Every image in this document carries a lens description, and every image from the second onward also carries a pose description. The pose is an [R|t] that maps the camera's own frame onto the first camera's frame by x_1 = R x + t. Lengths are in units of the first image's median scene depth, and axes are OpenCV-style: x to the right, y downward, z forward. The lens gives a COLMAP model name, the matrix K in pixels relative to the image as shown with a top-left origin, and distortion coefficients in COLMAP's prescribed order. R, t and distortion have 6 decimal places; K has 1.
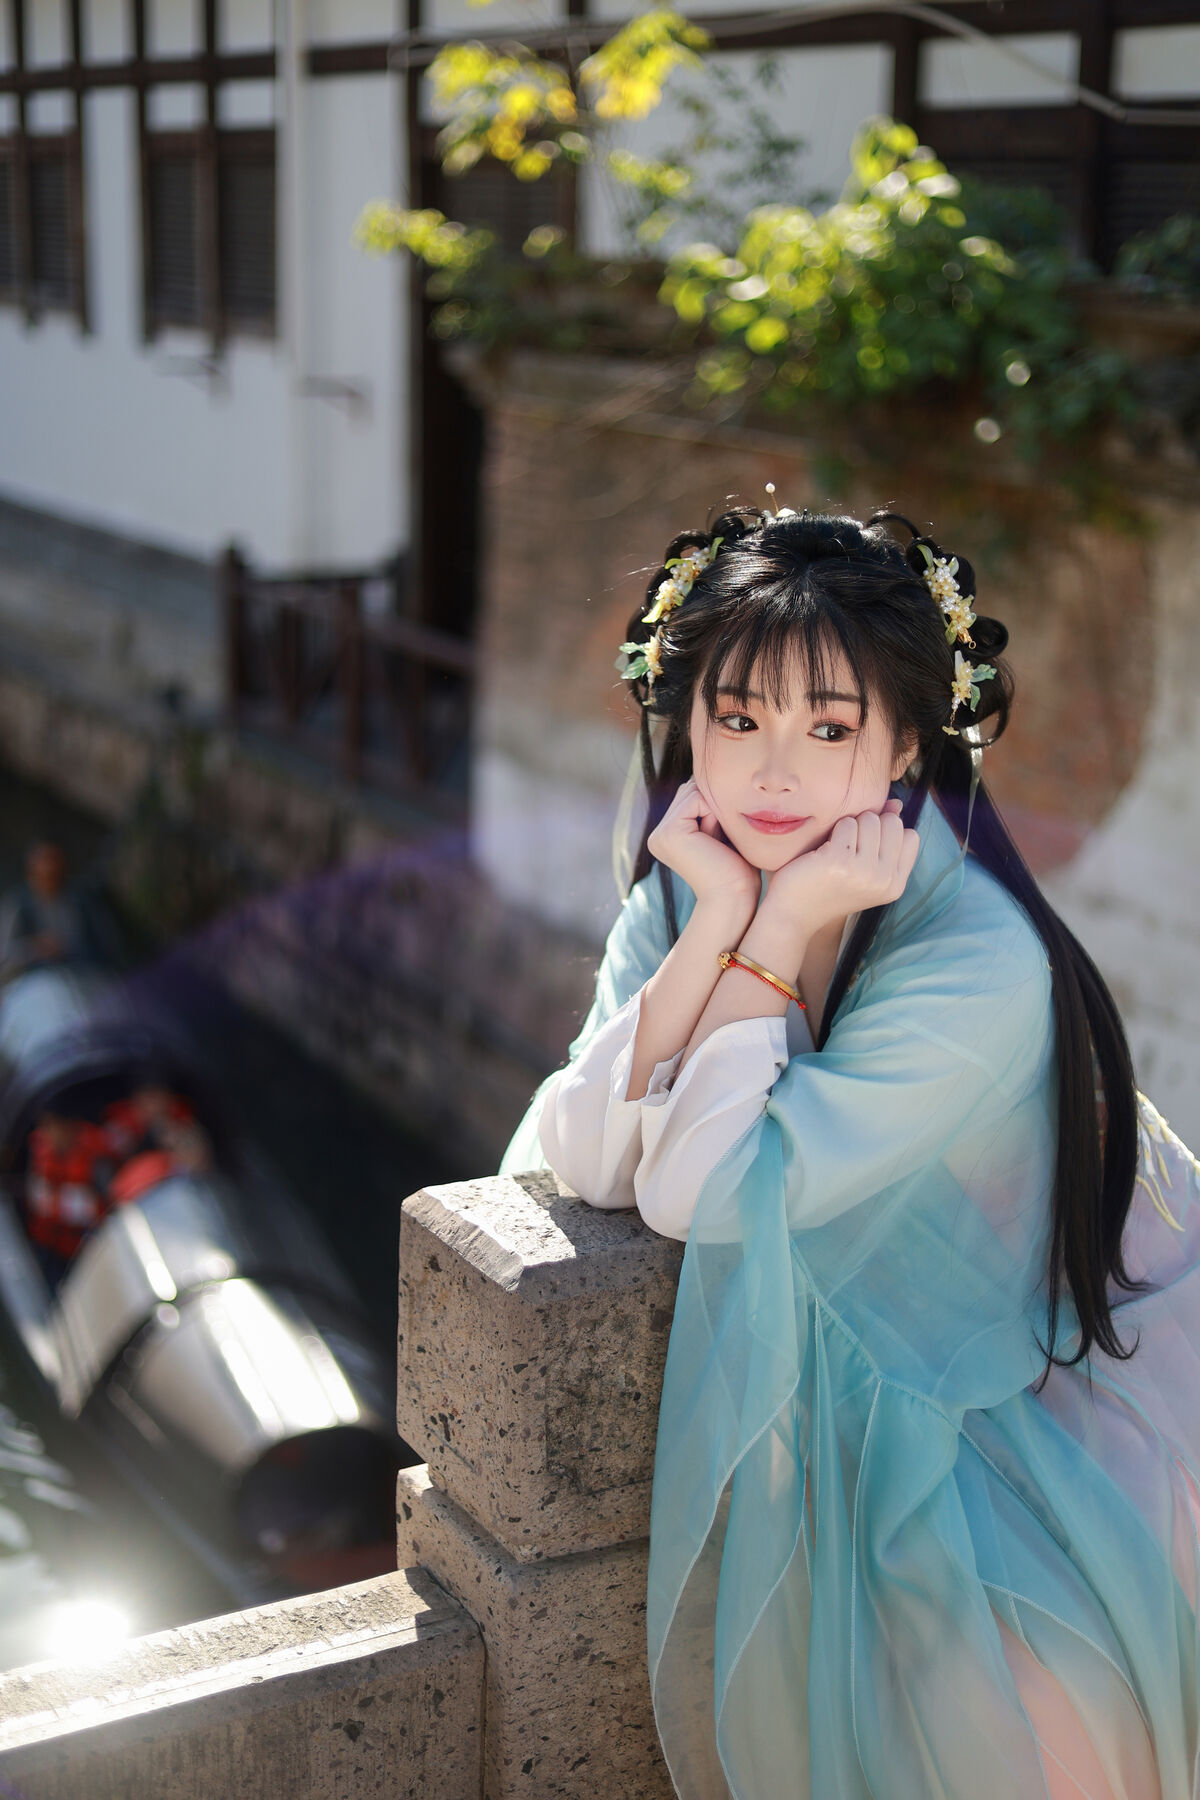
lens RADIAL K [[2667.6, 0, 600.0], [0, 2667.6, 900.0], [0, 0, 1]] dist [0.021347, 0.055961]
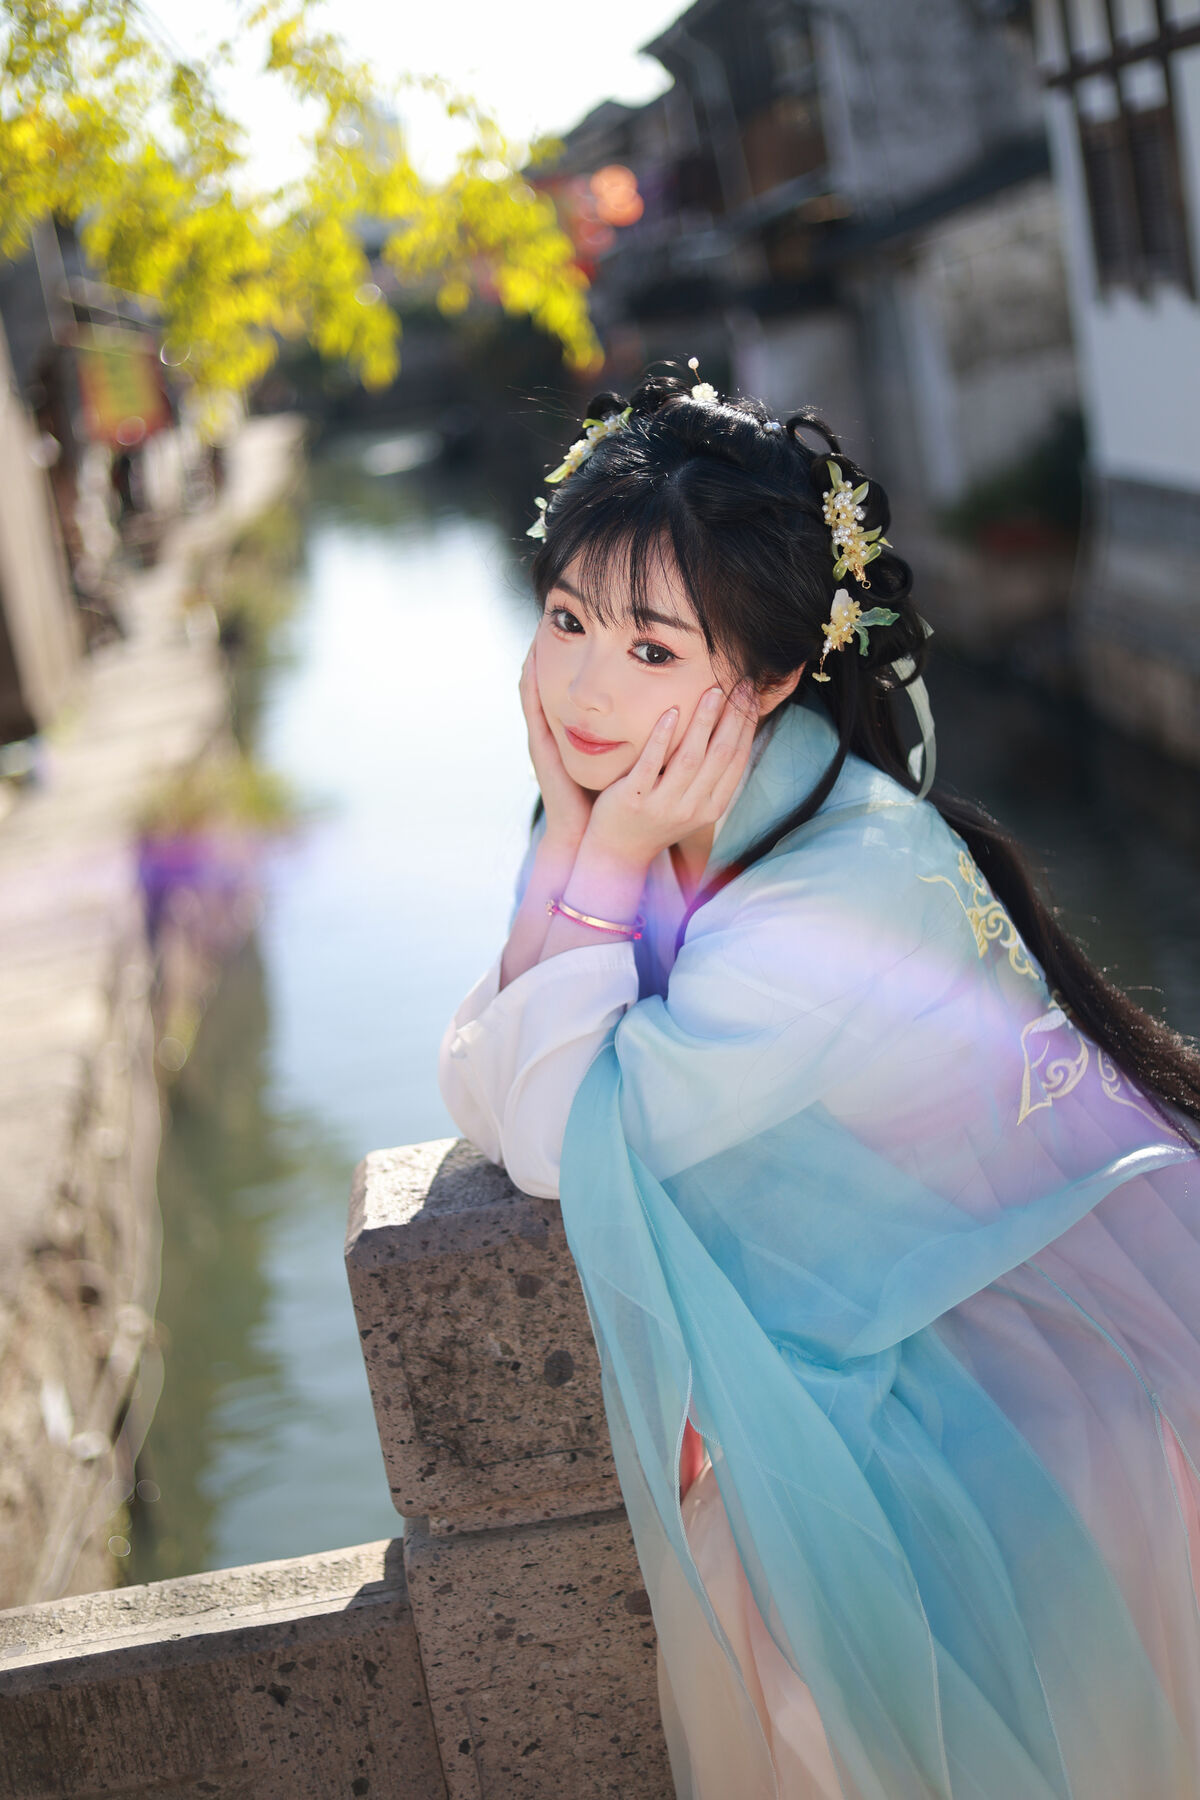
lens RADIAL K [[2655.0, 0, 600.0], [0, 2655.0, 900.0], [0, 0, 1]] dist [0.027468, 0.038688]
pose [[0.879788, -0.065310, -0.470859, 0.495830], [0.068354, 0.997604, -0.010653, 0.032516], [0.470427, -0.022812, 0.882144, 0.182952]]
